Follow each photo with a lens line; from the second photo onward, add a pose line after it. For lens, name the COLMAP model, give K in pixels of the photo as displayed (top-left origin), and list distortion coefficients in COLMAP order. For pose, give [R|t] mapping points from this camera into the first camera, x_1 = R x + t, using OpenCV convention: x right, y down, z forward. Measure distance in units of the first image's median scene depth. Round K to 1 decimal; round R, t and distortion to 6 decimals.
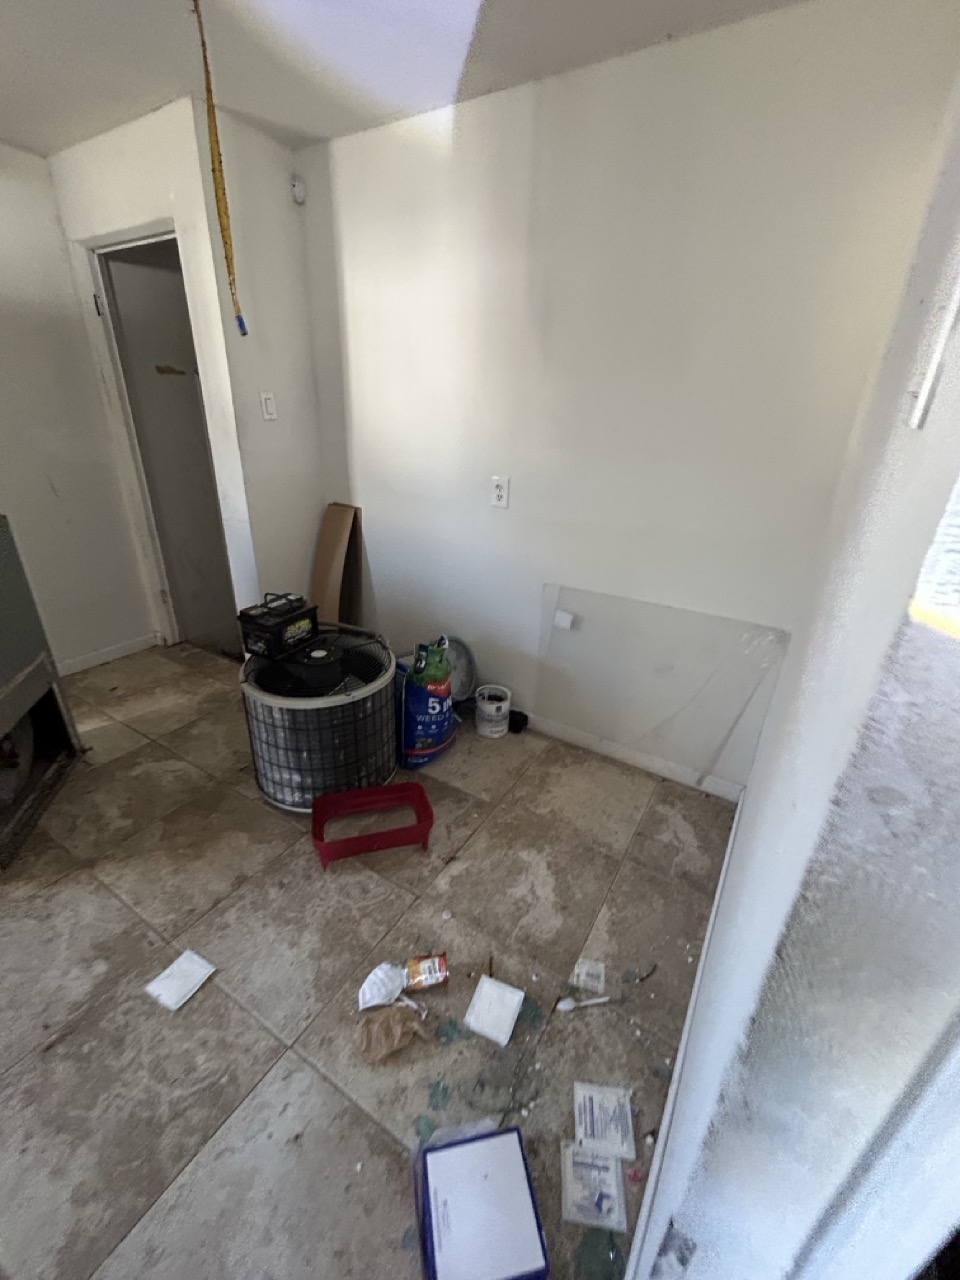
lens RADIAL K [[519.8, 0, 485.0], [0, 519.8, 638.4], [0, 0, 1]] dist [-0.006647, 0.002403]
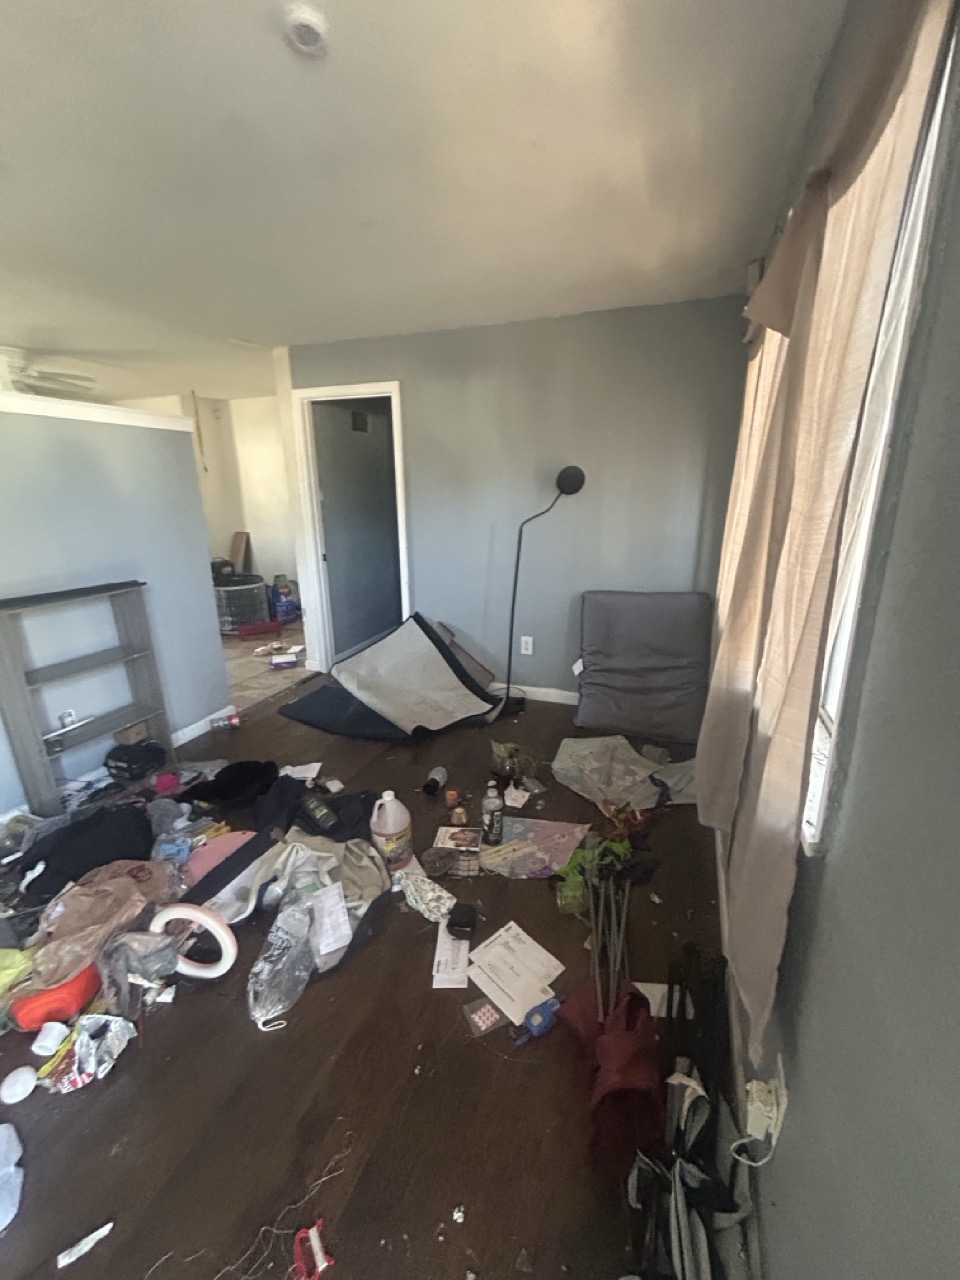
lens RADIAL K [[519.8, 0, 485.0], [0, 519.8, 638.4], [0, 0, 1]] dist [-0.006647, 0.002403]
pose [[0.980358, -0.092713, 0.174079, 0.424627], [0.113363, 0.987143, -0.112683, 0.741709], [-0.161393, 0.130204, 0.978263, -1.700586]]
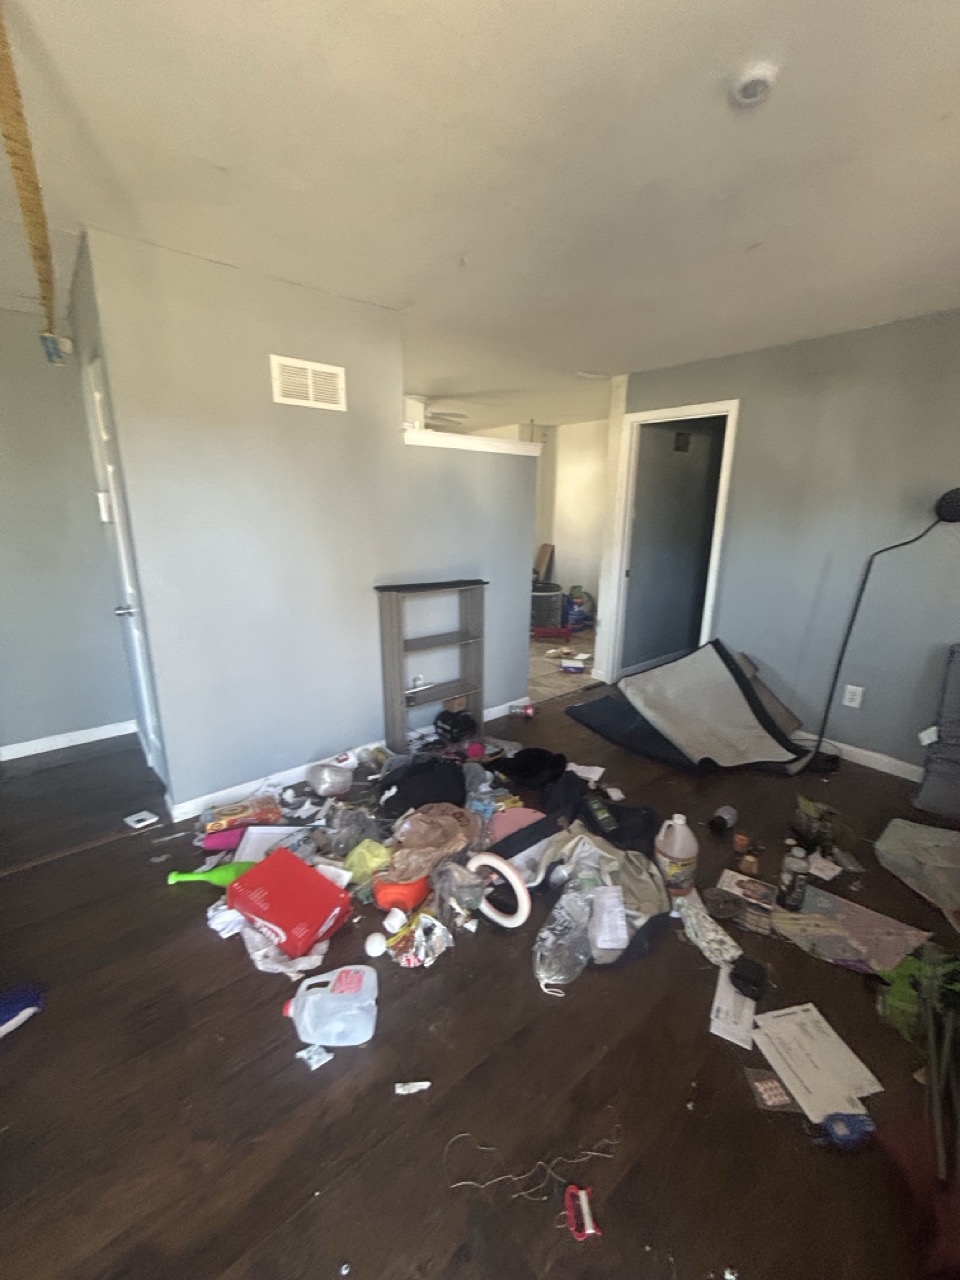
lens RADIAL K [[519.8, 0, 485.0], [0, 519.8, 638.4], [0, 0, 1]] dist [-0.006647, 0.002403]
pose [[0.945236, 0.062410, -0.320366, 0.345134], [-0.113894, 0.982919, -0.144561, 0.753181], [0.305872, 0.173132, 0.936198, -1.739384]]
